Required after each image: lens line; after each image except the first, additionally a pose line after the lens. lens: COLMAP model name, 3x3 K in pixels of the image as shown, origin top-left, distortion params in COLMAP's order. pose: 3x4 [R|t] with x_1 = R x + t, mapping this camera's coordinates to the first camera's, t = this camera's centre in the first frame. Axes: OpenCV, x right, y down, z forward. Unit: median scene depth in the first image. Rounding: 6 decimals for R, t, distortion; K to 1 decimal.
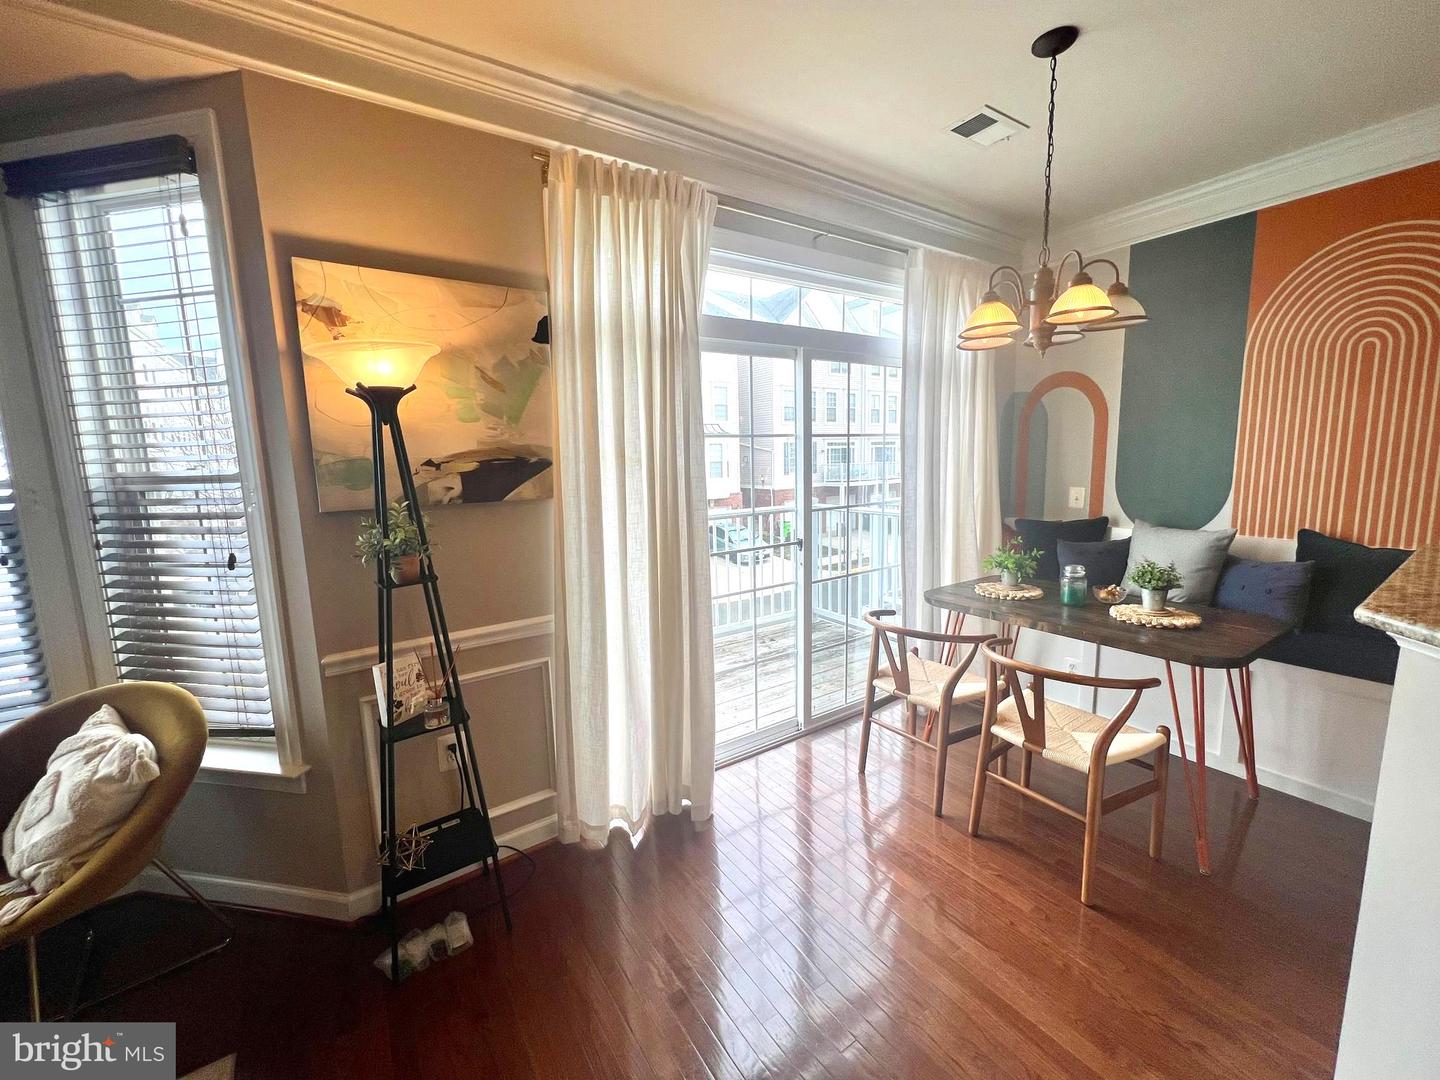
lens RADIAL K [[574.3, 0, 717.0], [0, 574.3, 533.8], [0, 0, 1]] dist [-0.001392, 0.000040]
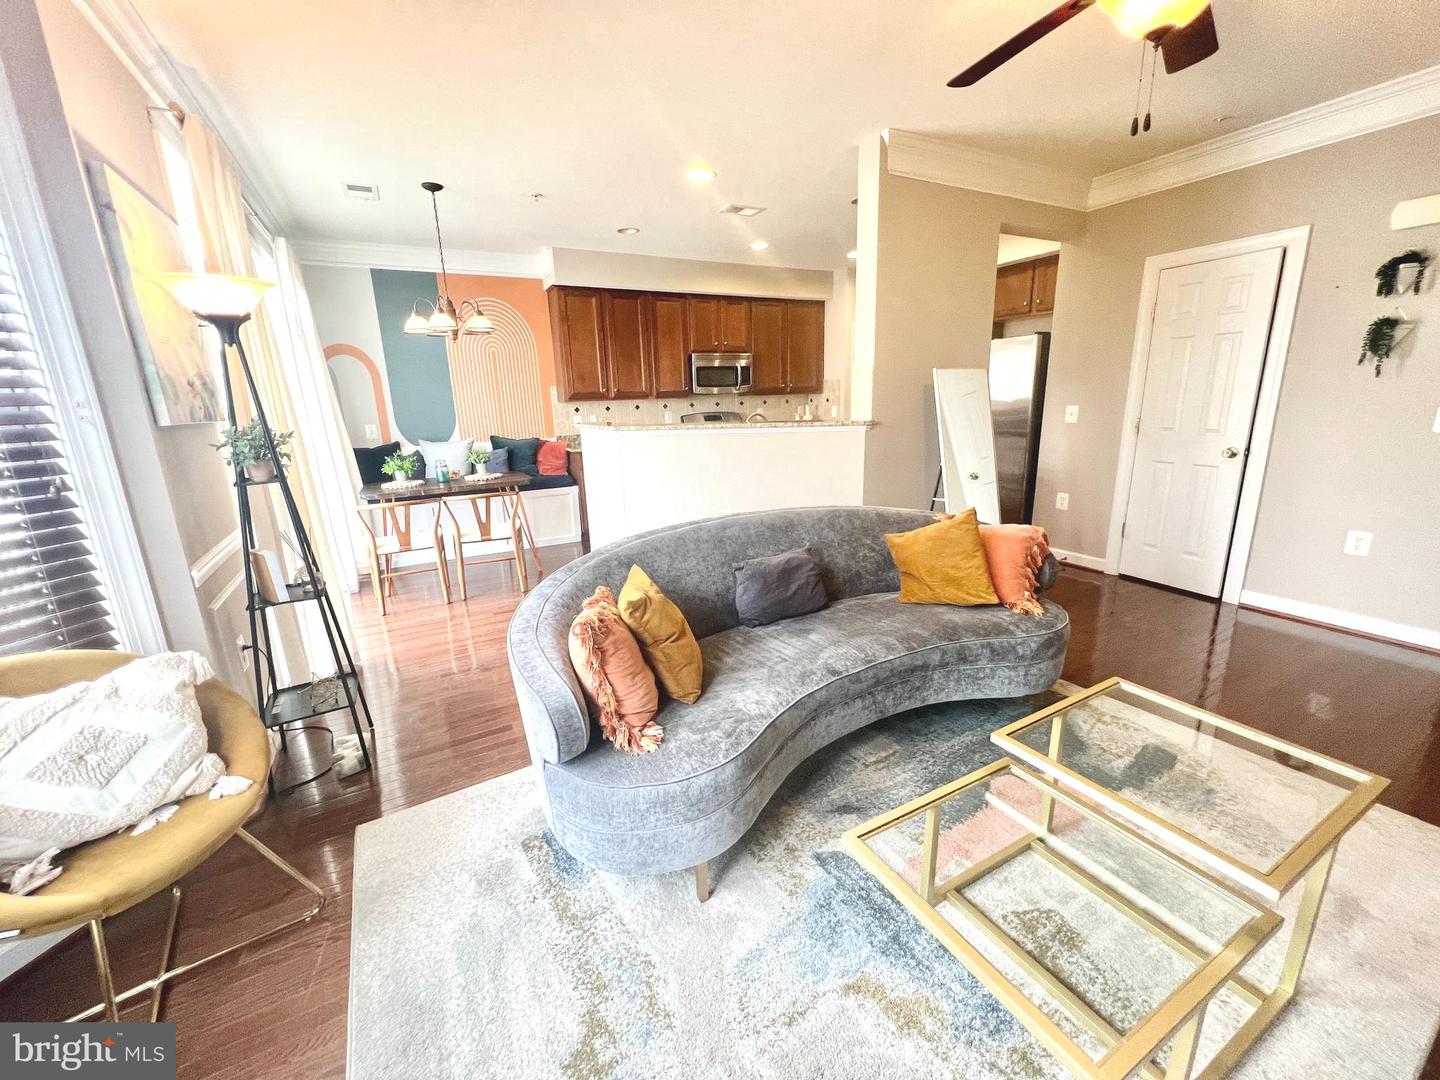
lens RADIAL K [[572.8, 0, 715.6], [0, 572.8, 535.8], [0, 0, 1]] dist [-0.001254, 0.000043]
pose [[0.096515, -0.211409, 0.972621, -1.361067], [0.163188, 0.967321, 0.194064, 0.096600], [-0.981863, 0.139990, 0.127860, -0.061252]]
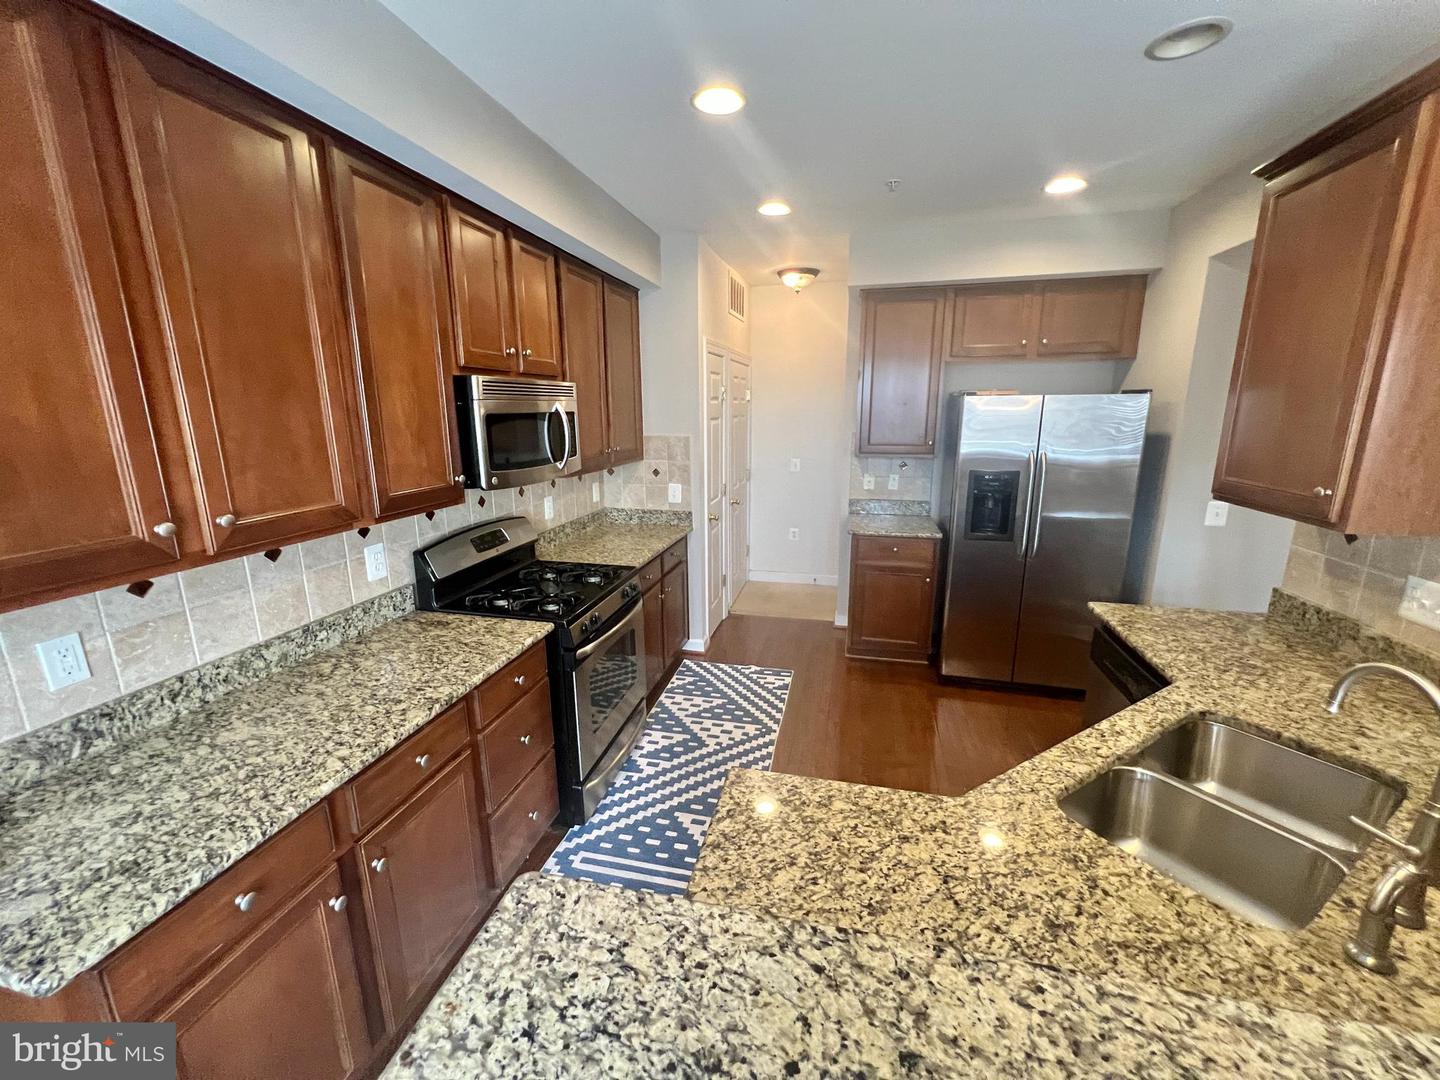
lens RADIAL K [[574.3, 0, 717.0], [0, 574.3, 533.8], [0, 0, 1]] dist [-0.001392, 0.000040]
pose [[-0.673158, -0.126880, 0.728532, 0.699671], [0.124127, 0.951807, 0.280457, -0.228108], [-0.729007, 0.279222, -0.624967, 0.696867]]
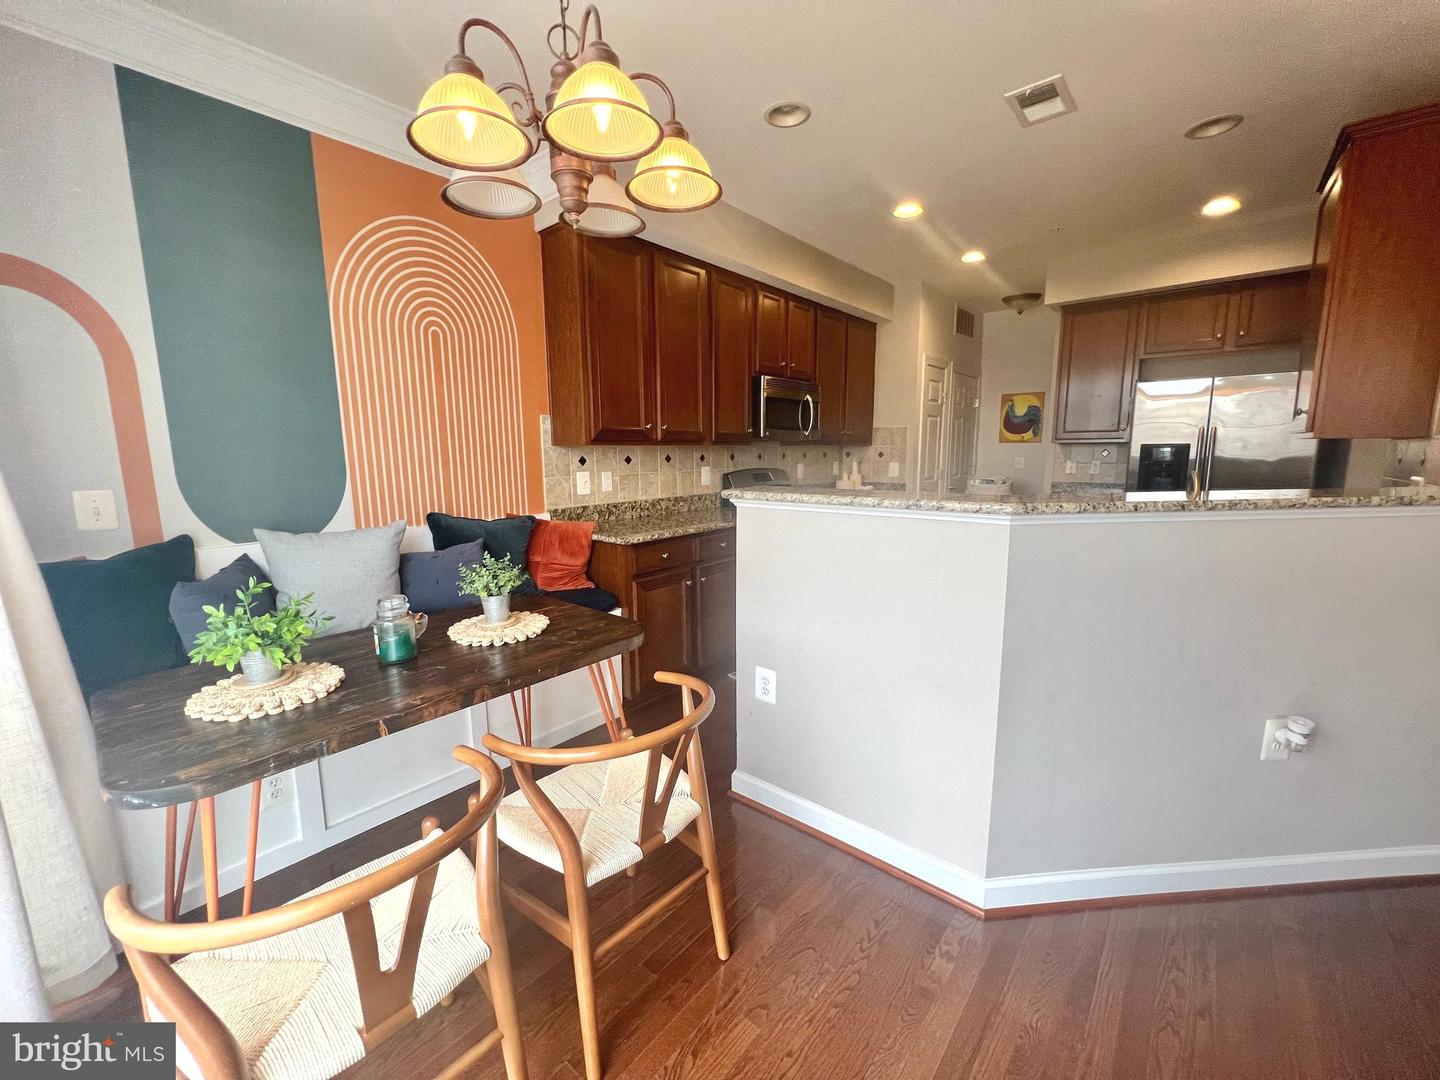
lens RADIAL K [[572.8, 0, 715.6], [0, 572.8, 535.8], [0, 0, 1]] dist [-0.001254, 0.000043]
pose [[-0.266150, -0.115054, 0.957041, -0.060523], [0.144057, 0.976954, 0.157510, -0.069249], [-0.953106, 0.179790, -0.243442, 0.998683]]
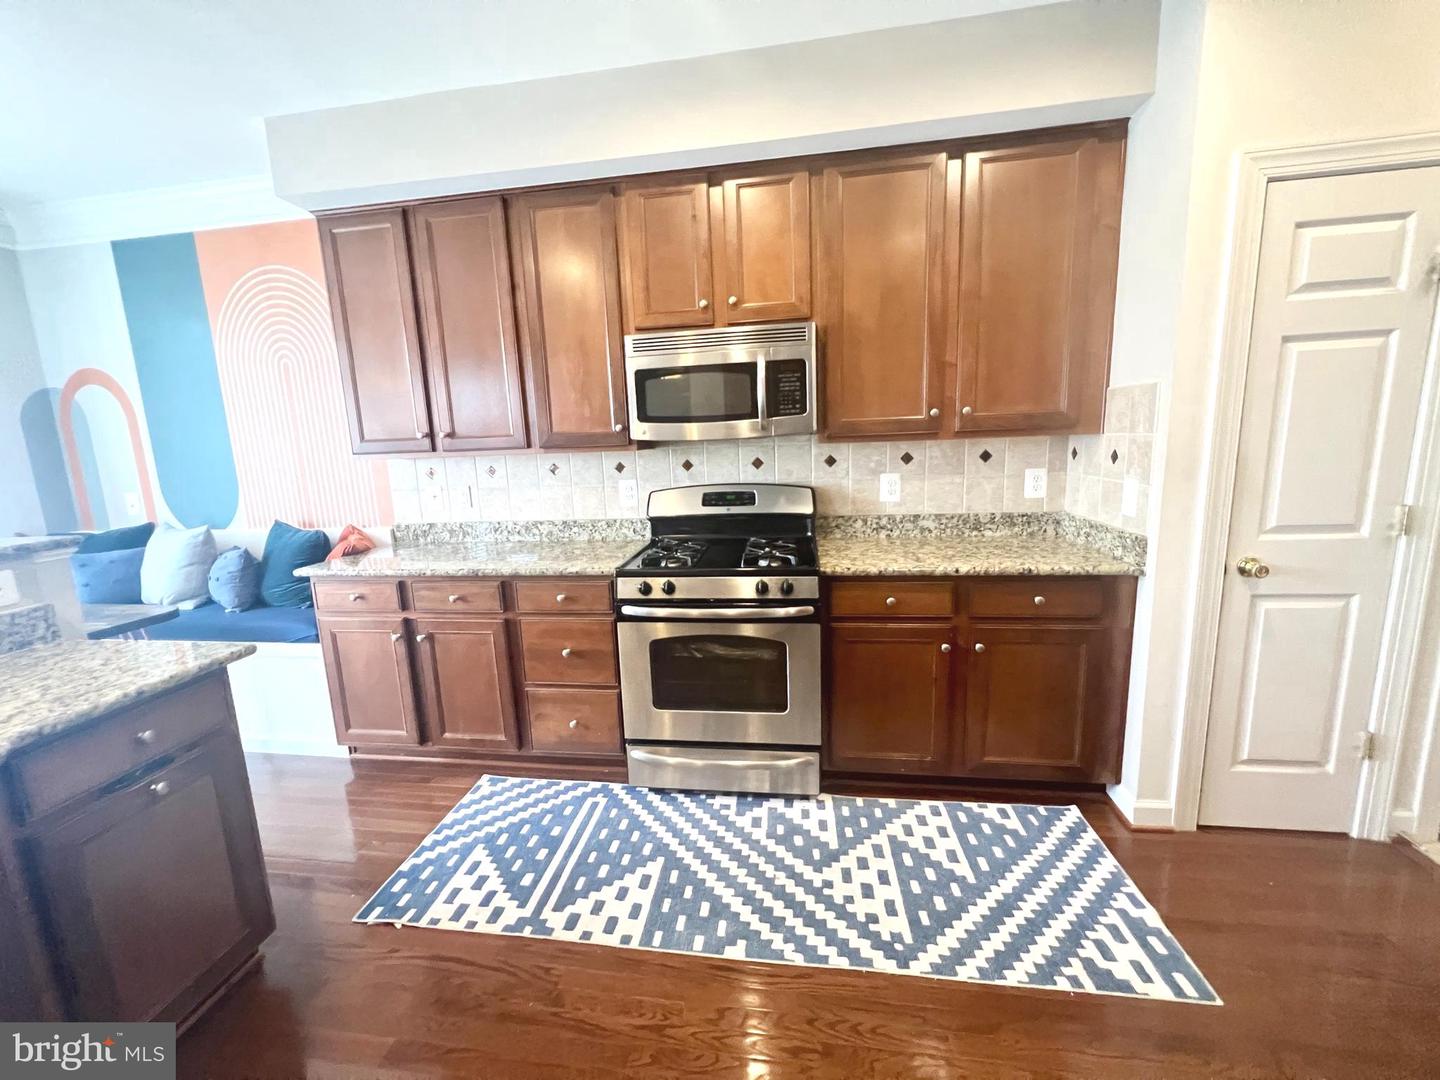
lens RADIAL K [[574.5, 0, 715.0], [0, 574.5, 535.8], [0, 0, 1]] dist [0.001408, 0.000431]
pose [[0.676491, -0.121042, 0.726435, 0.993053], [0.118281, 0.991453, 0.055052, 0.085410], [-0.726890, 0.048681, 0.685026, -0.576694]]
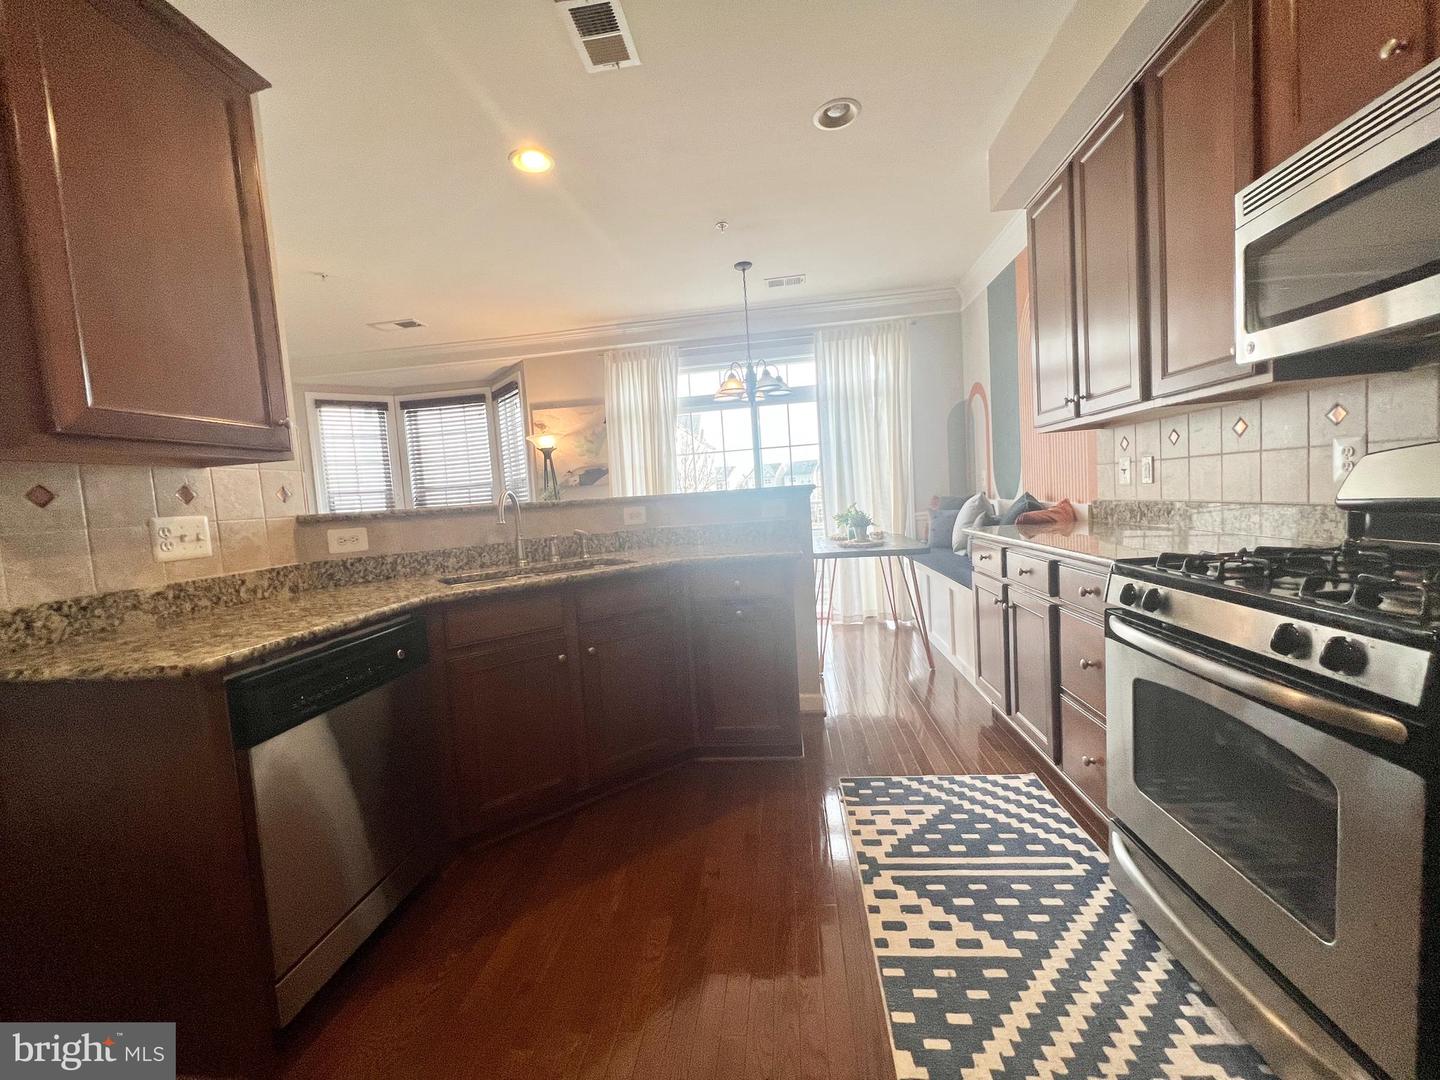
lens RADIAL K [[574.3, 0, 717.0], [0, 574.3, 533.8], [0, 0, 1]] dist [-0.001392, 0.000040]
pose [[0.759636, 0.020733, -0.650018, 1.725107], [-0.041692, 0.998988, -0.016858, 0.182582], [0.649011, 0.039907, 0.759731, -0.609171]]
